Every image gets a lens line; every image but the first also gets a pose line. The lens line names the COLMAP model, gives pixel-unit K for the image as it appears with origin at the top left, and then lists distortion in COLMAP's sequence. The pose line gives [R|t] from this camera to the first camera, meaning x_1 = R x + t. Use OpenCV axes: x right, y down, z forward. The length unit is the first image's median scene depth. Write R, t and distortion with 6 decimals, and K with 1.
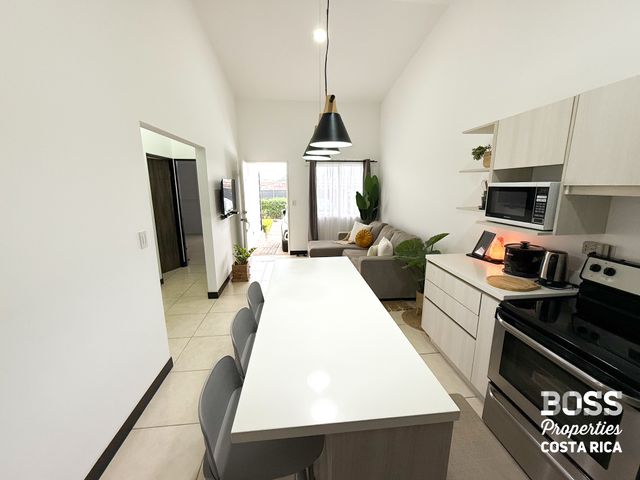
lens RADIAL K [[263.8, 0, 320.0], [0, 263.8, 240.0], [0, 0, 1]] dist [0.002096, 0.000365]
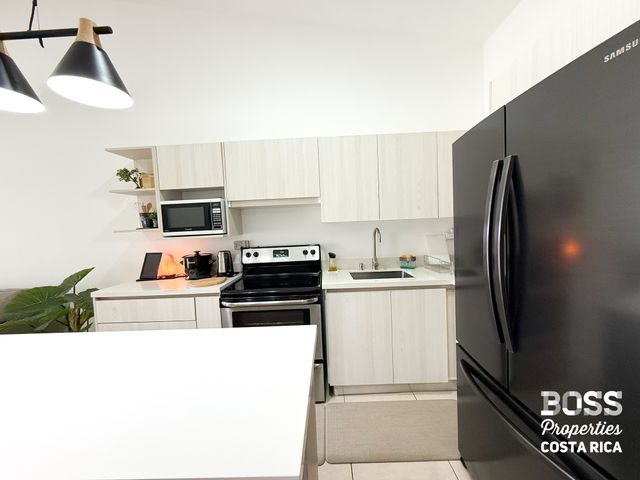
lens RADIAL K [[263.8, 0, 320.0], [0, 263.8, 240.0], [0, 0, 1]] dist [0.002096, 0.000365]
pose [[0.123774, -0.051415, 0.990978, -0.335890], [0.246433, 0.968964, 0.019493, 0.071218], [-0.961224, 0.241797, 0.132603, 0.278069]]
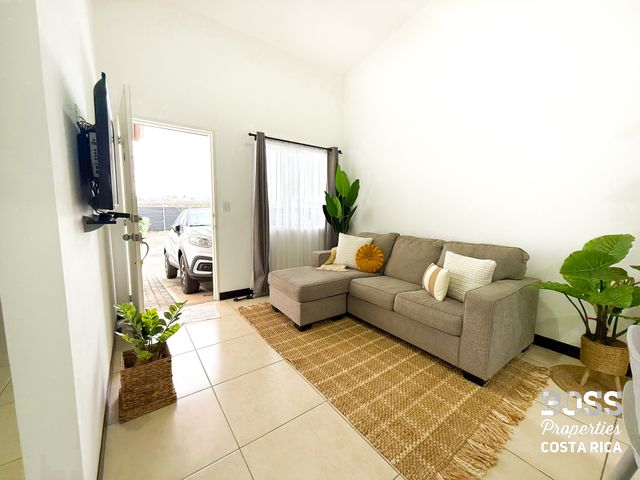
lens RADIAL K [[263.8, 0, 320.0], [0, 263.8, 240.0], [0, 0, 1]] dist [0.002096, 0.000365]
pose [[0.873514, -0.040830, 0.485083, -0.568598], [0.084455, 0.994076, -0.068411, -0.037585], [-0.479416, 0.100726, 0.871788, 1.177806]]
